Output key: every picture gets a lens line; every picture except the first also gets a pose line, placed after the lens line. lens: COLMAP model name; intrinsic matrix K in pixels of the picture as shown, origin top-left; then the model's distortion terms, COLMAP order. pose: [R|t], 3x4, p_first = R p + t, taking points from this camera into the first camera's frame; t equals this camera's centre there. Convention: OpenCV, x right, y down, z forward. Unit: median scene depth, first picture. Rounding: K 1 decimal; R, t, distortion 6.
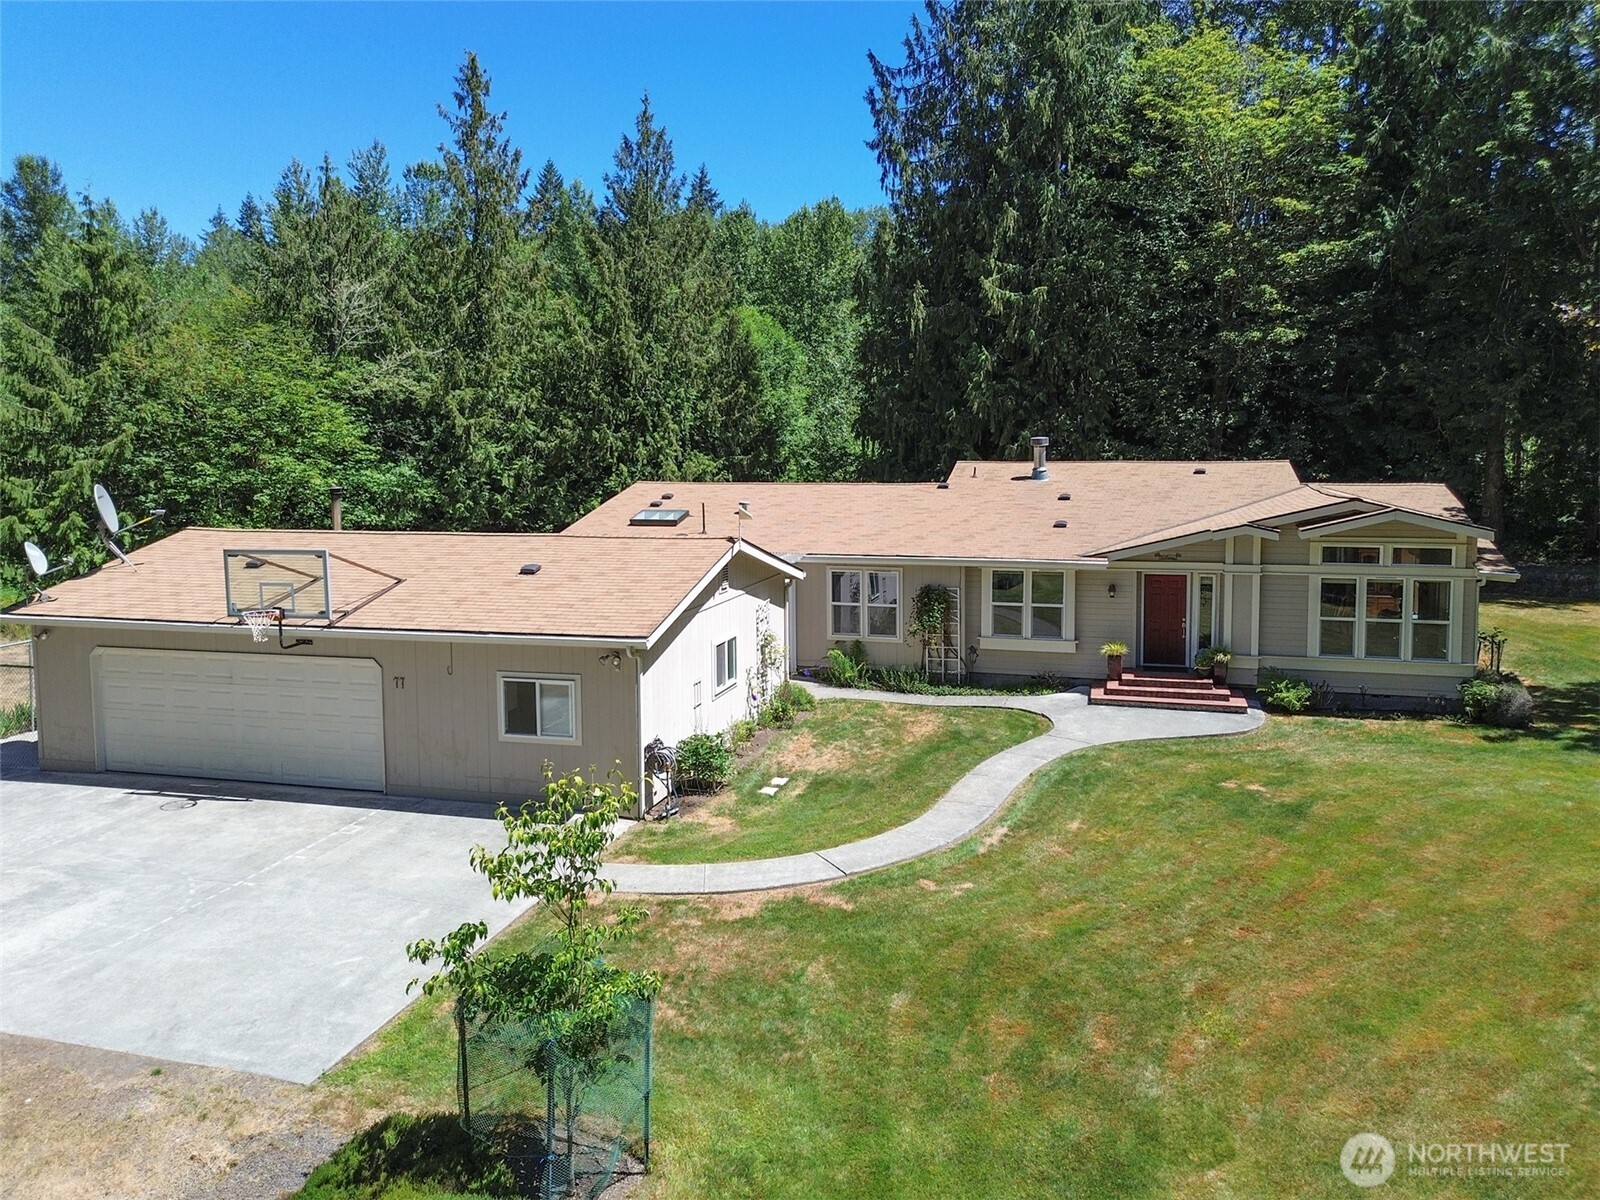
lens RADIAL K [[1136.1, 0, 794.8], [0, 1136.1, 595.1], [0, 0, 1]] dist [0.029806, -0.011167]
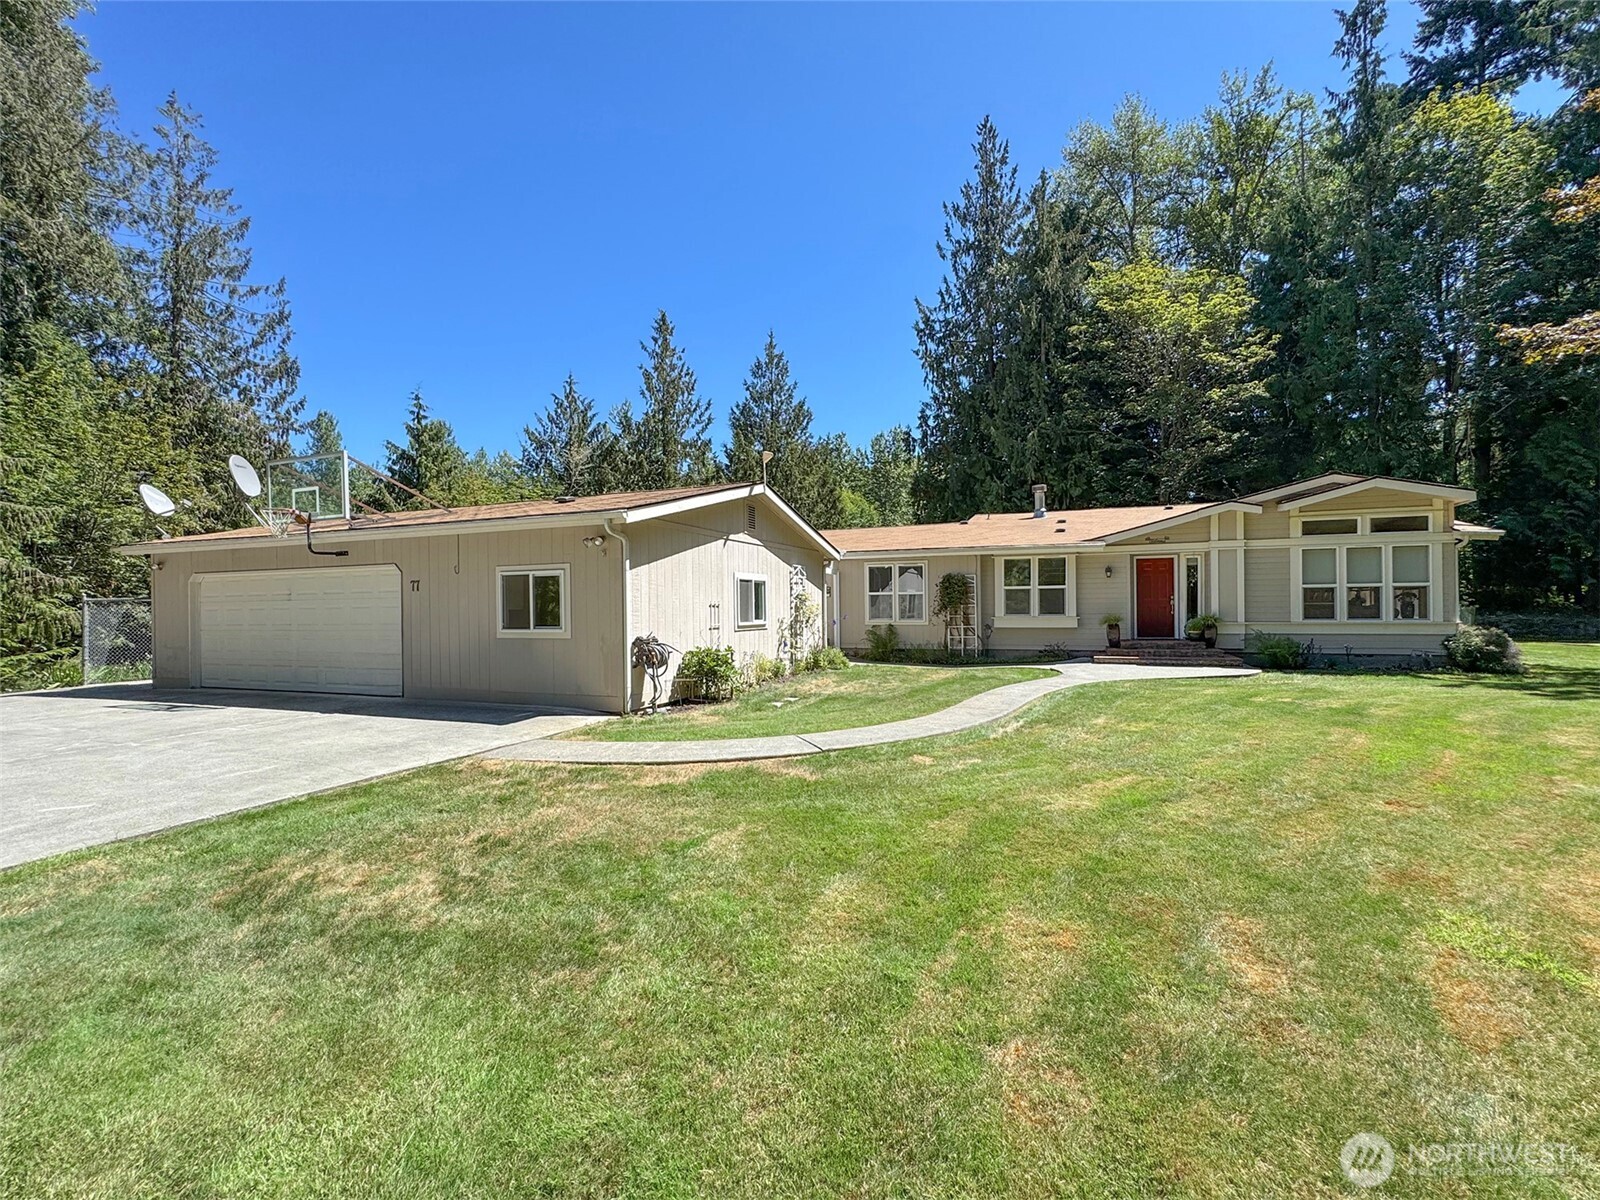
lens RADIAL K [[657.5, 0, 836.8], [0, 657.5, 636.5], [0, 0, 1]] dist [-0.007792, 0.001959]
pose [[0.996807, -0.003676, -0.079770, 0.059370], [-0.004413, 0.994879, -0.100981, 0.135977], [0.079732, 0.101011, 0.991685, 0.339870]]
